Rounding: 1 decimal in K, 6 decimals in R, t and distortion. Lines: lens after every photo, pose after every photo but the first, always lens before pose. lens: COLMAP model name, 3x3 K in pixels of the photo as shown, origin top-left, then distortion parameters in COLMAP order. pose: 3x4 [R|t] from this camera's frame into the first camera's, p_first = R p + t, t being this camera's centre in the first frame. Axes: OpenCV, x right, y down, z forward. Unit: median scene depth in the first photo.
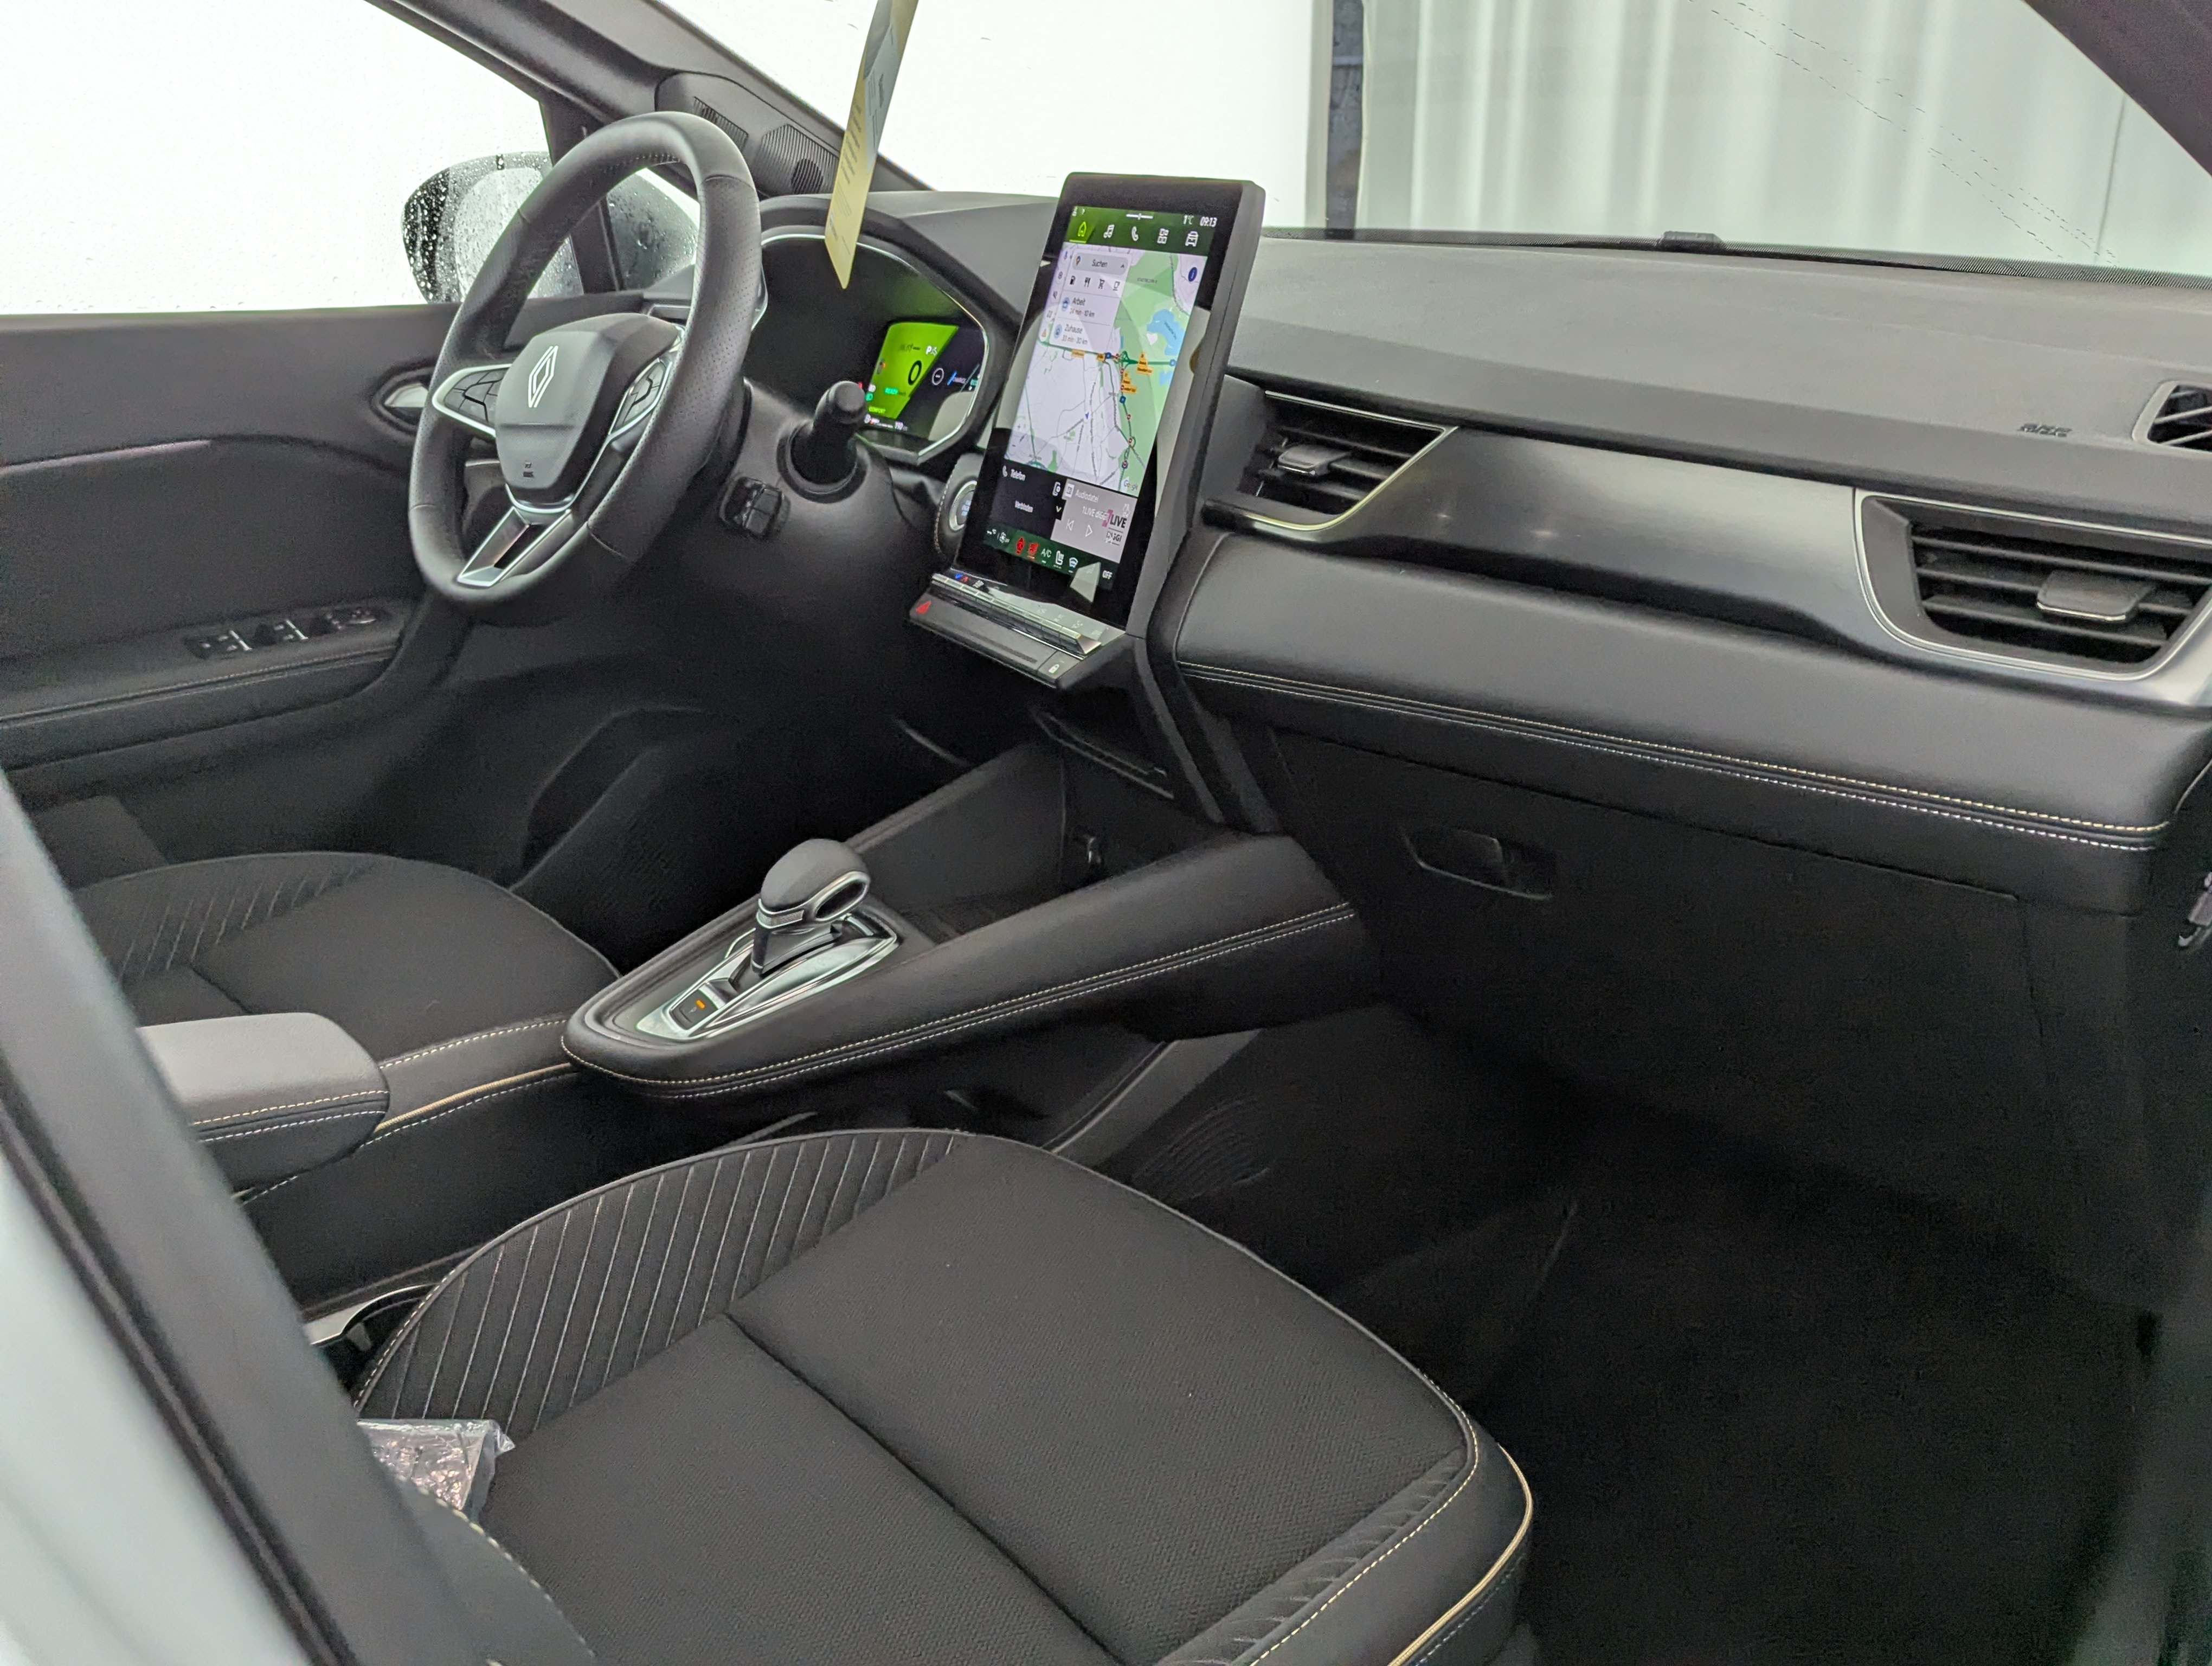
lens RADIAL K [[1998.2, 0, 1106.0], [0, 1998.2, 833.0], [0, 0, 1]] dist [0.067099, -0.068698]
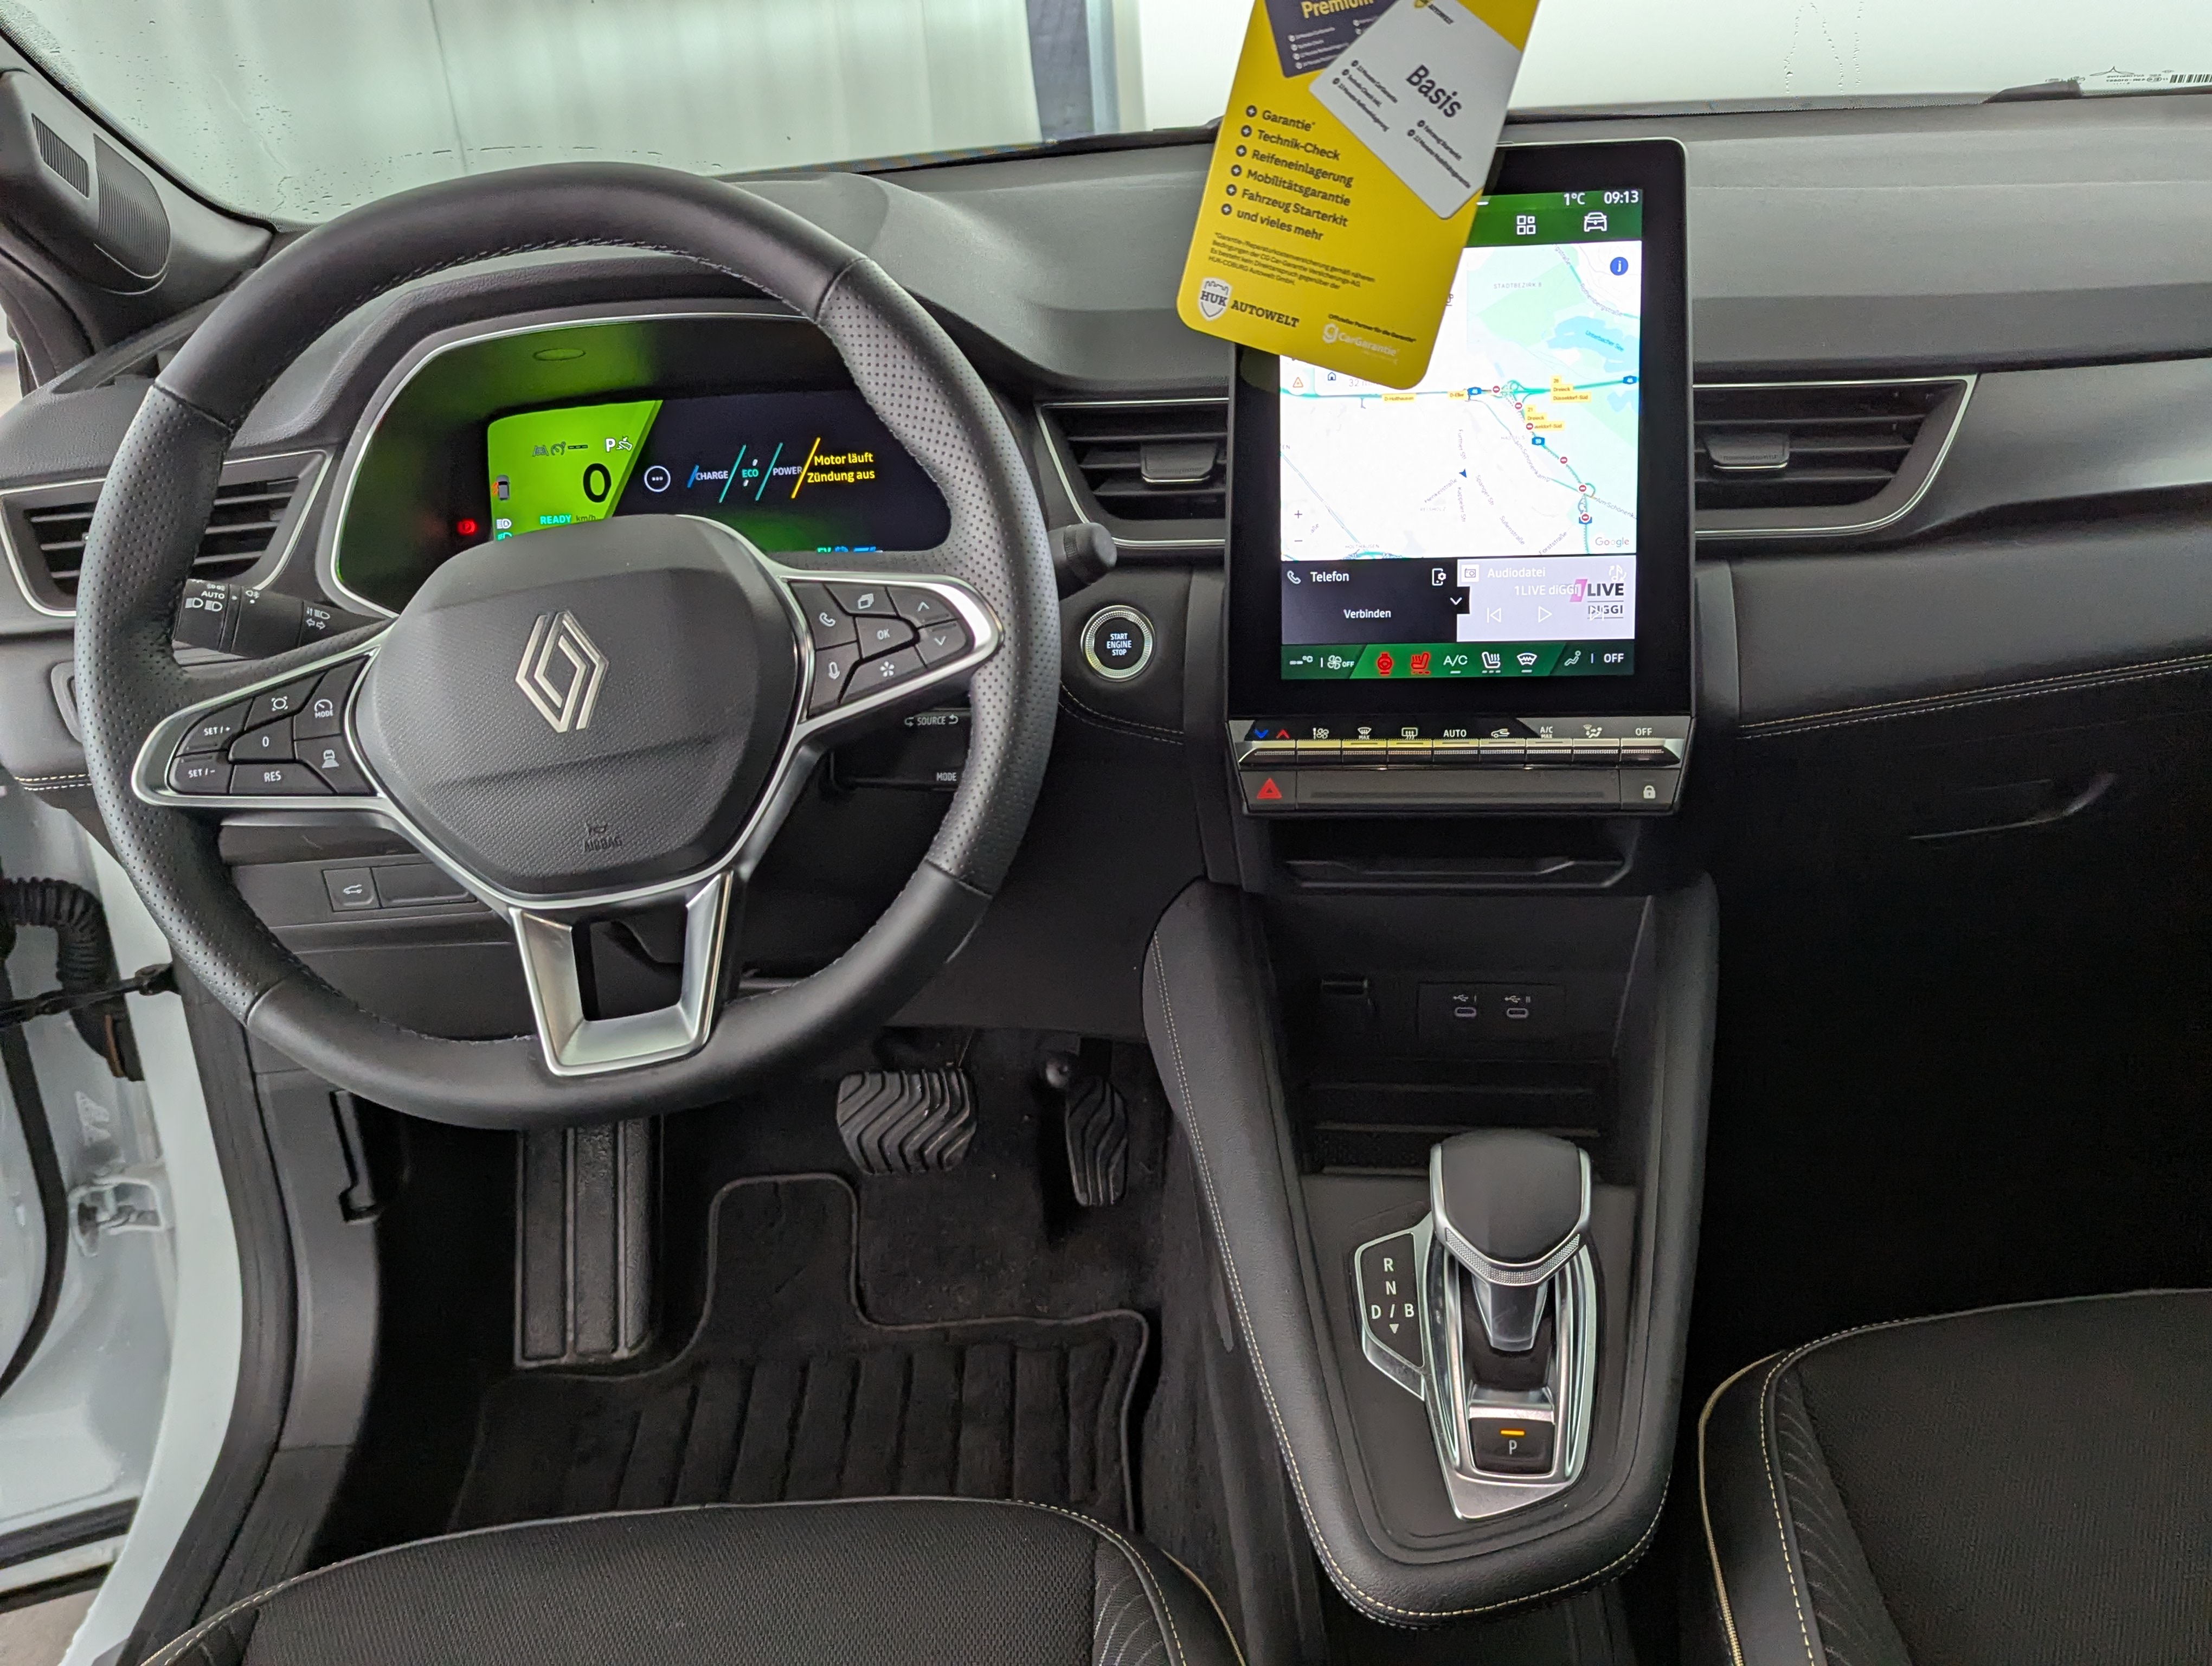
lens RADIAL K [[1998.2, 0, 1106.0], [0, 1998.2, 833.0], [0, 0, 1]] dist [0.067099, -0.068698]
pose [[0.596724, -0.393577, 0.699297, -0.677072], [0.319396, 0.915945, 0.242964, -0.310746], [-0.736143, 0.078370, 0.672274, 0.593196]]
